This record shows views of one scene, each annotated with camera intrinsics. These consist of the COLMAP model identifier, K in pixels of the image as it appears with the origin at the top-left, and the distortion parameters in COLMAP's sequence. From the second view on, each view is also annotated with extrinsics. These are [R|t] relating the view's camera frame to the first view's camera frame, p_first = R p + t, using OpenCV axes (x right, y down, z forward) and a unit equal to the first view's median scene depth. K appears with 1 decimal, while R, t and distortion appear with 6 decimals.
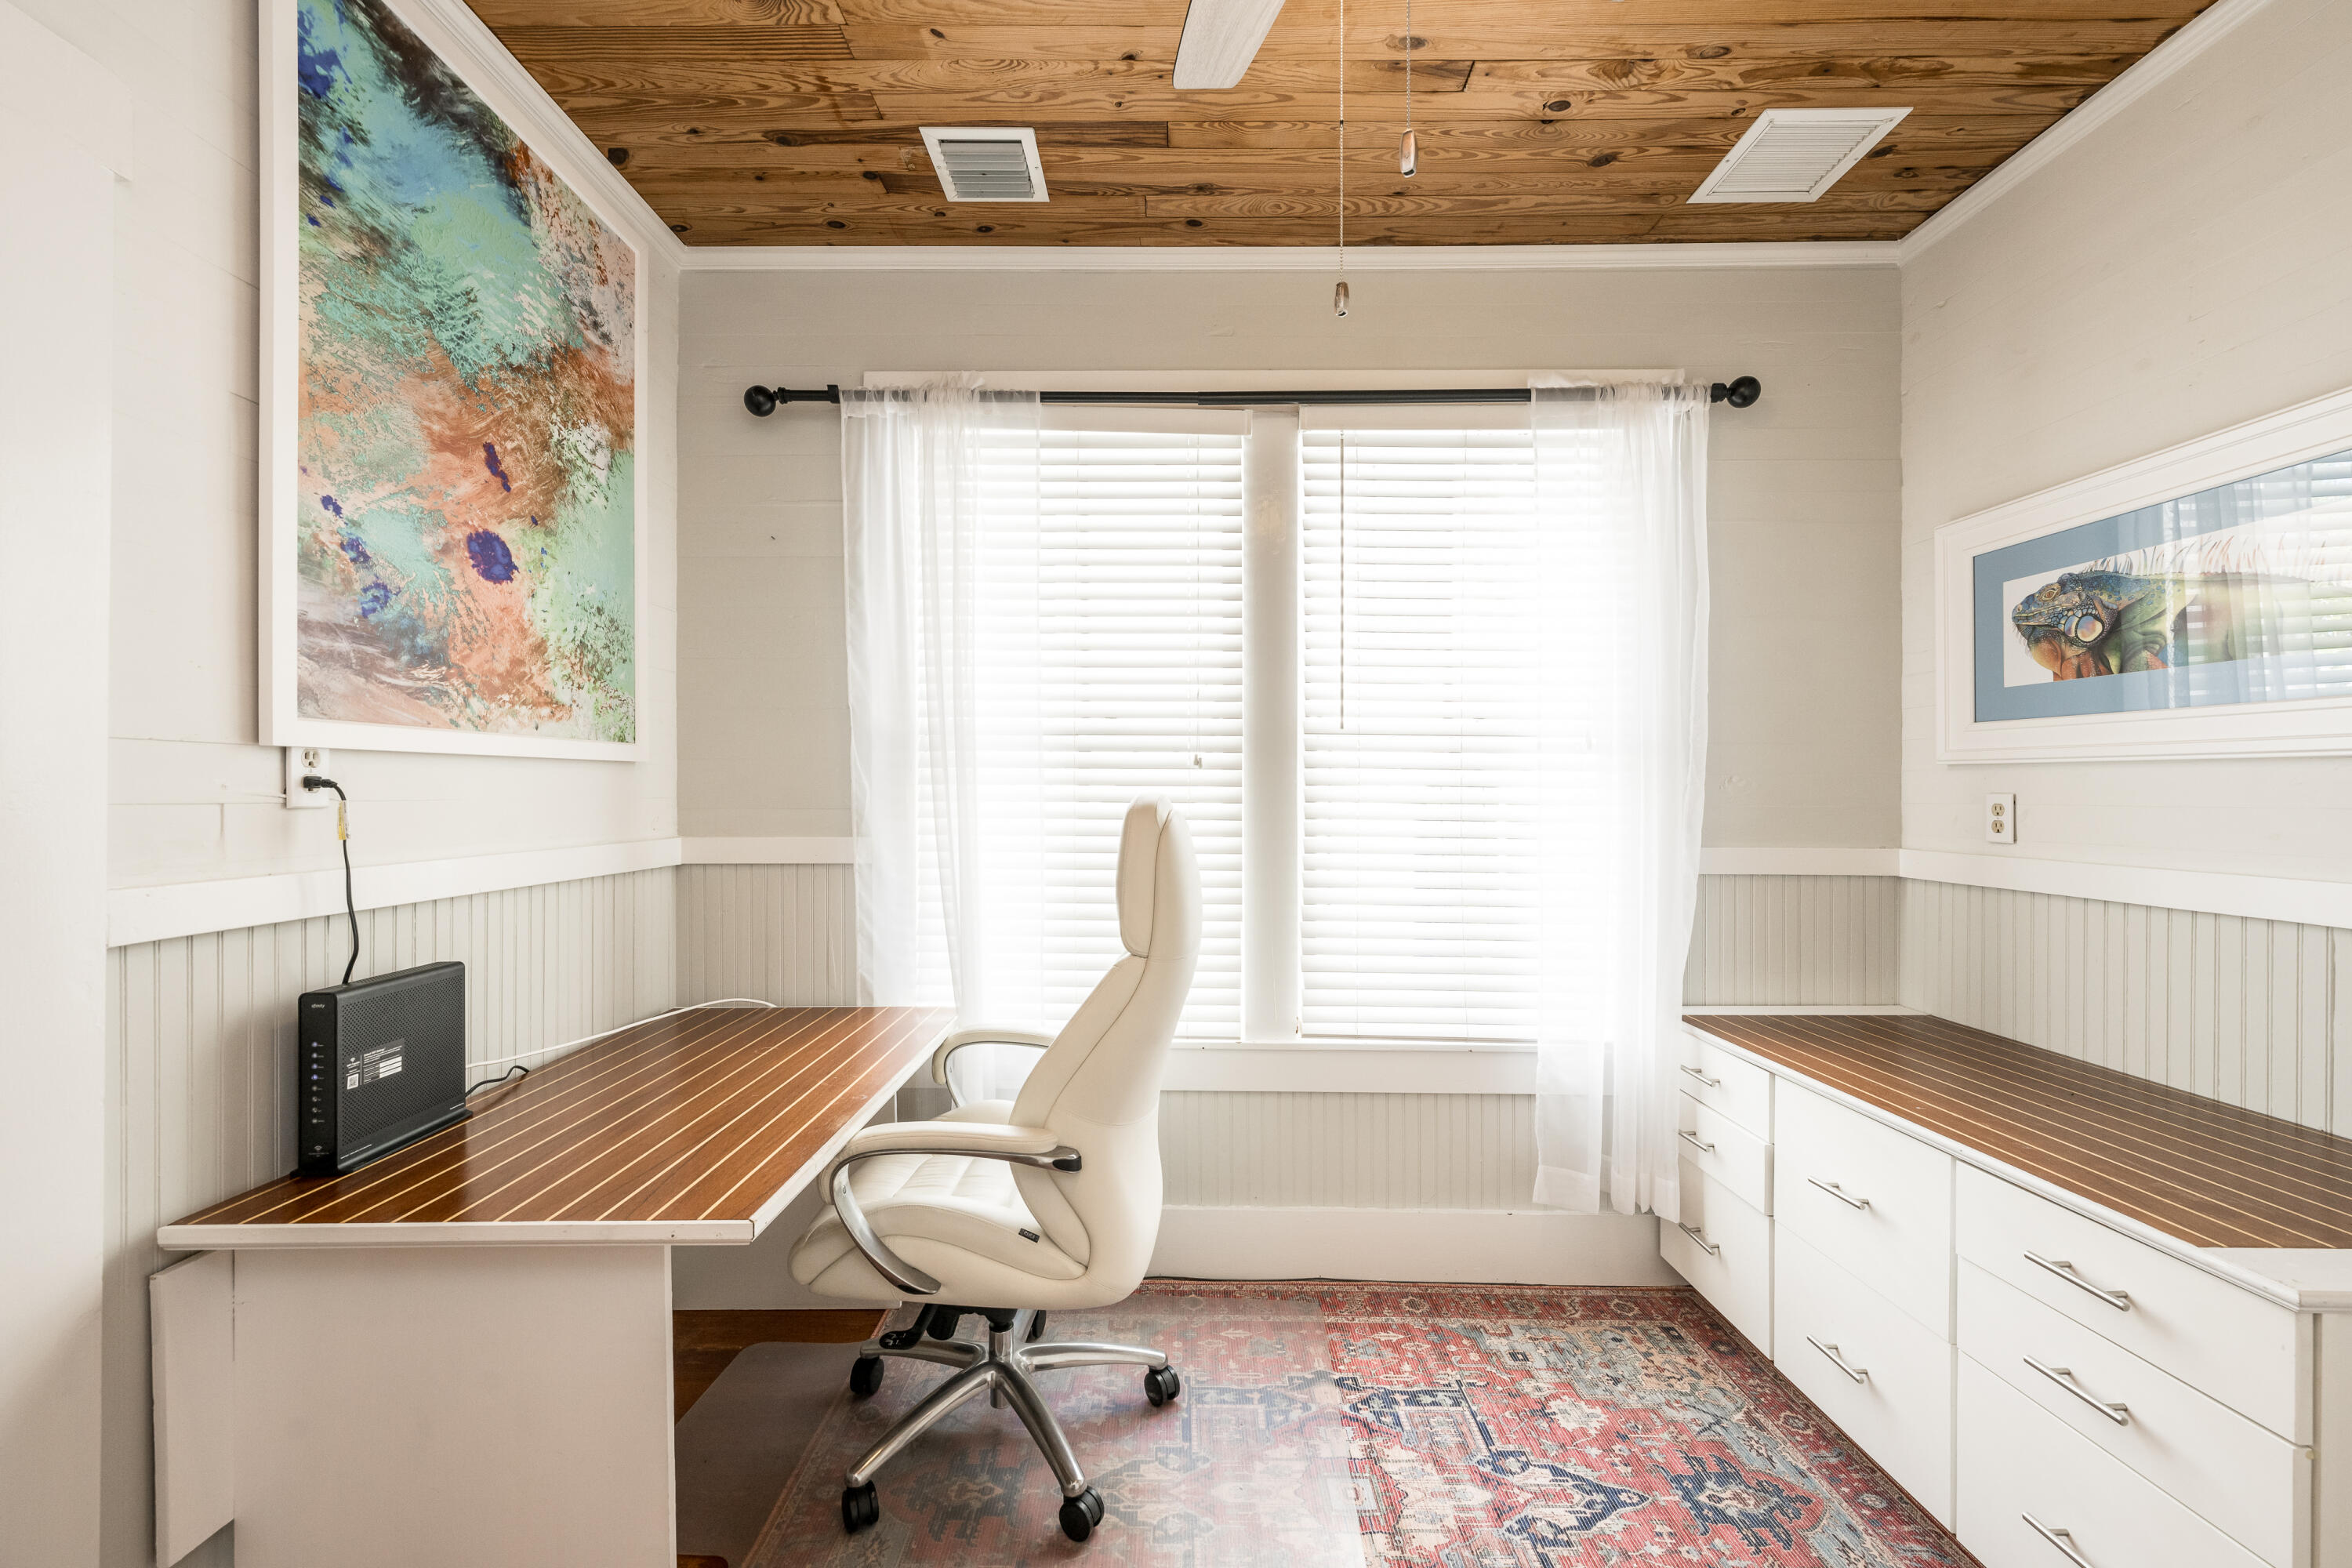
lens RADIAL K [[940.4, 0, 1164.9], [0, 940.4, 792.4], [0, 0, 1]] dist [0.000124, 0.000181]
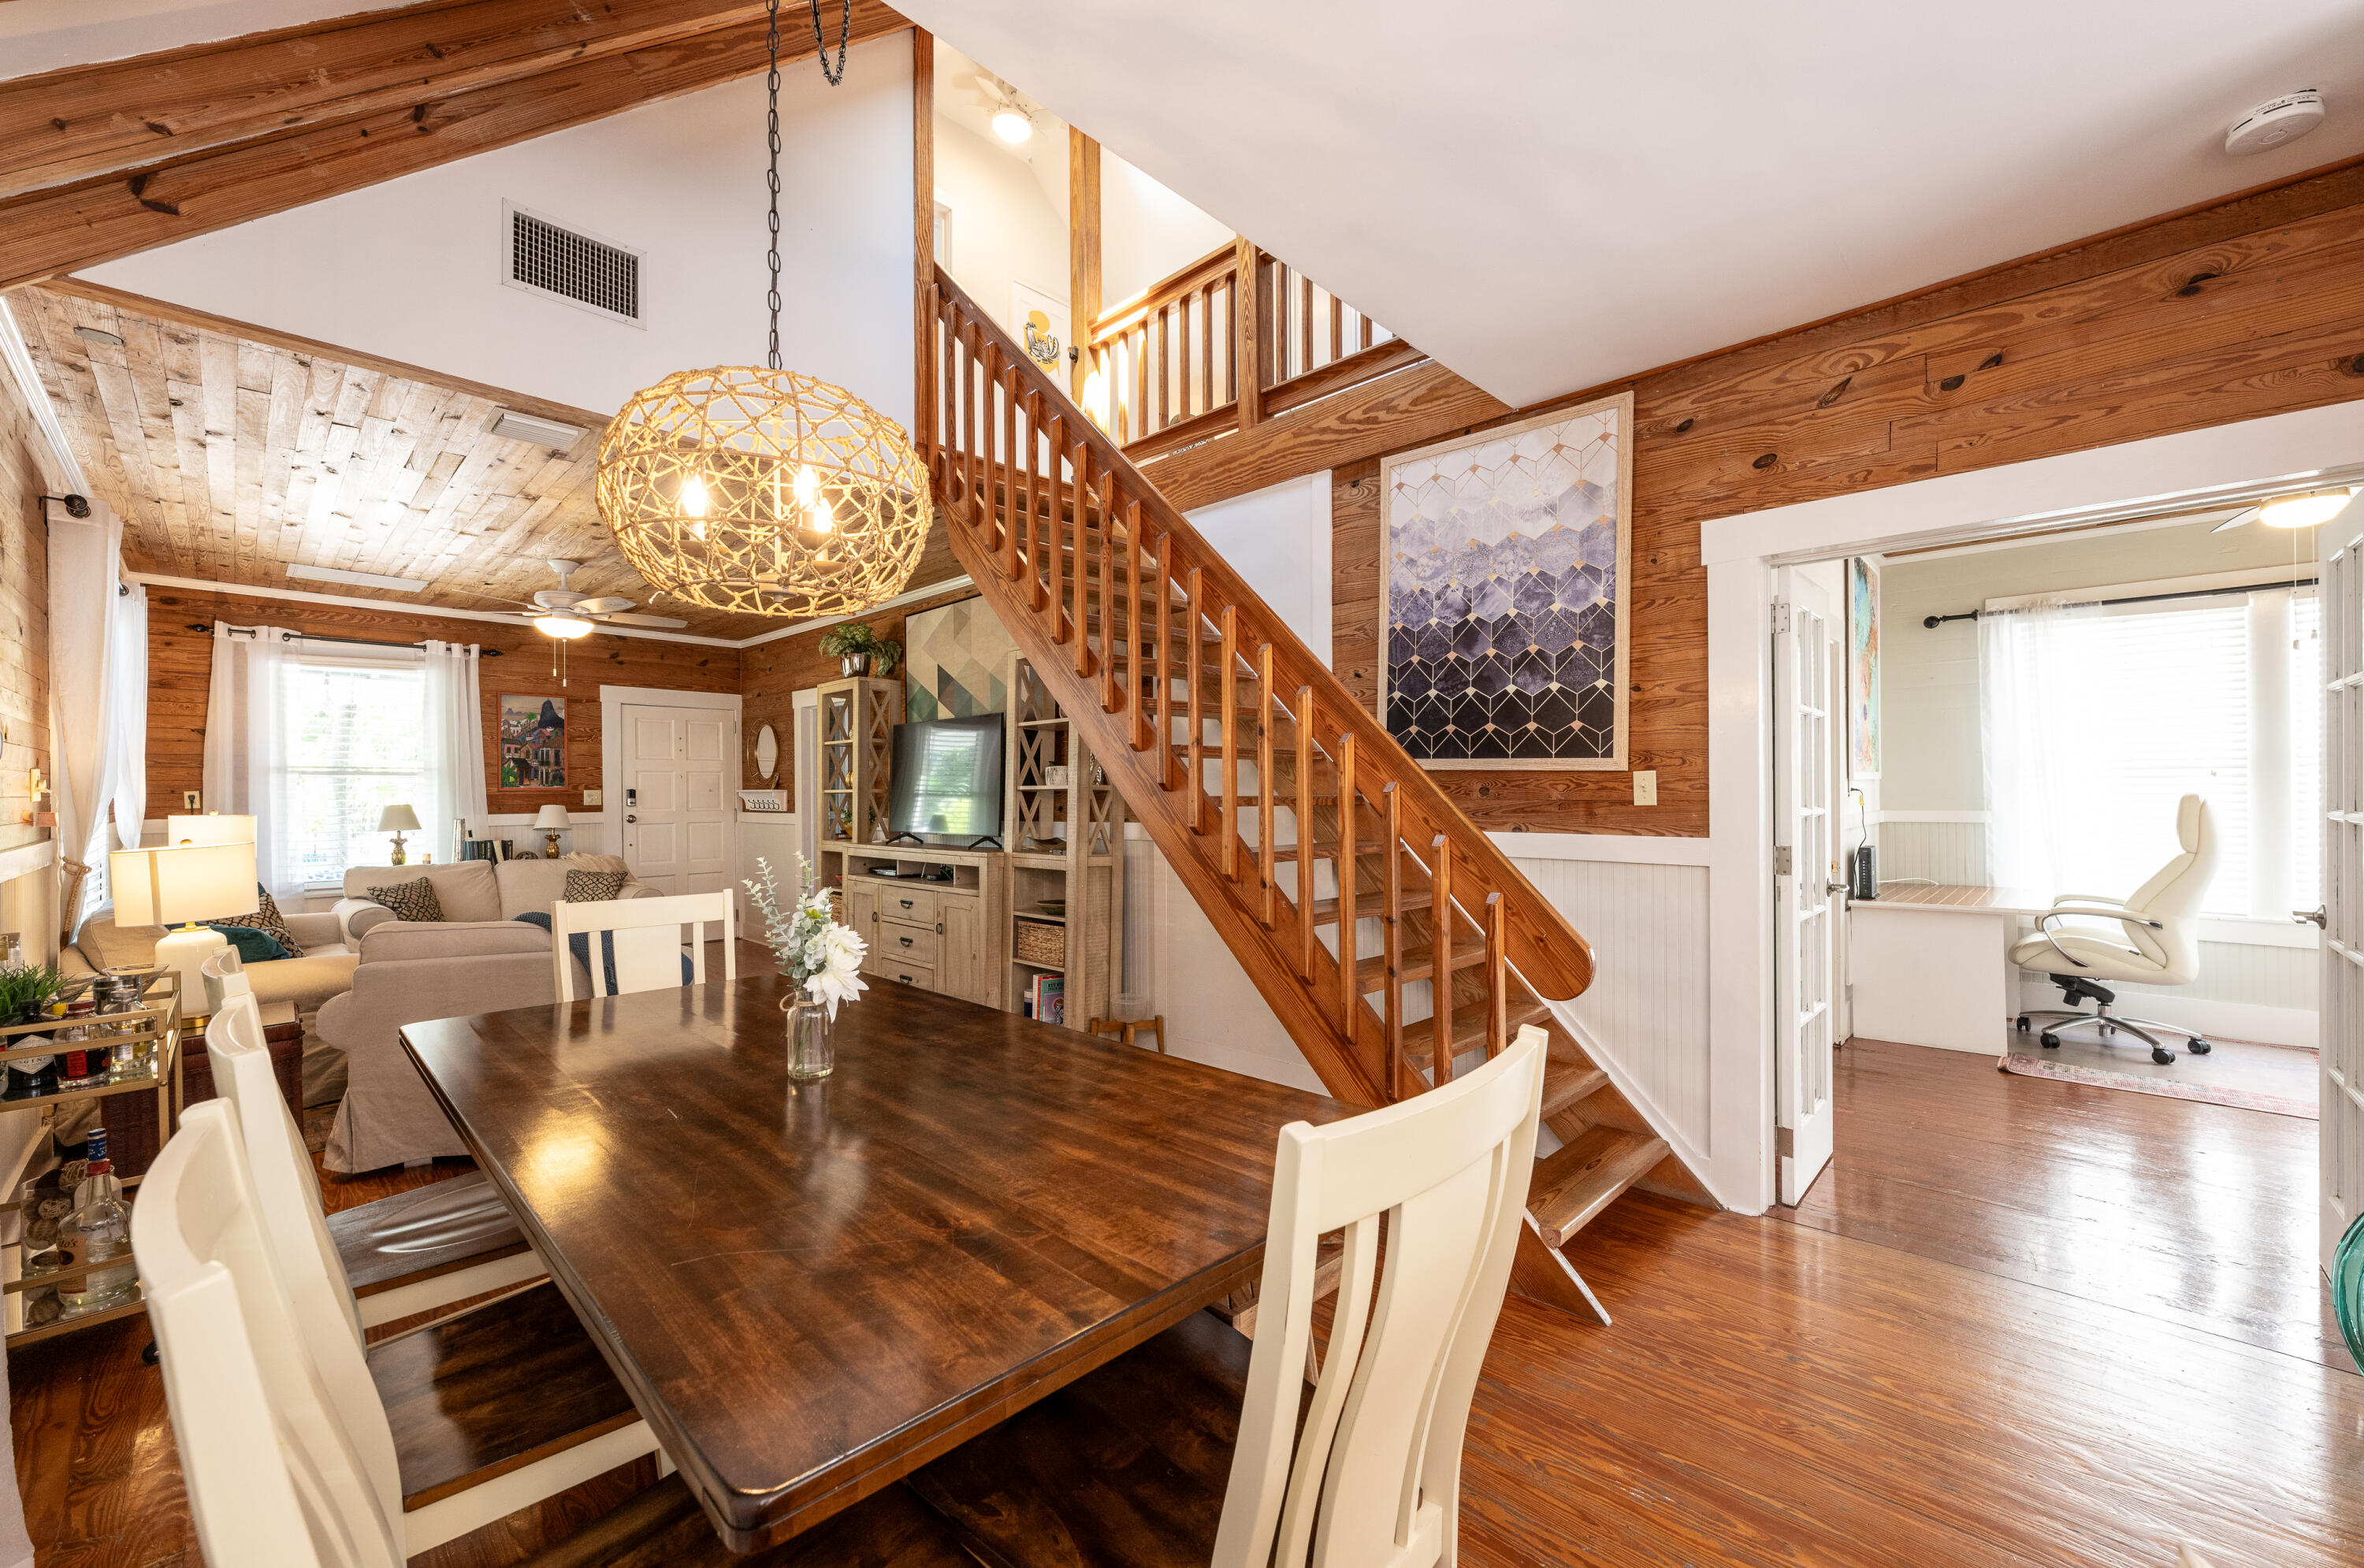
lens RADIAL K [[936.6, 0, 1185.1], [0, 936.6, 795.6], [0, 0, 1]] dist [-0.000521, 0.000450]
pose [[0.722174, -0.005426, -0.691690, -0.166987], [0.010568, 0.999939, 0.003190, -0.016224], [0.691631, -0.009613, 0.722187, -1.941218]]
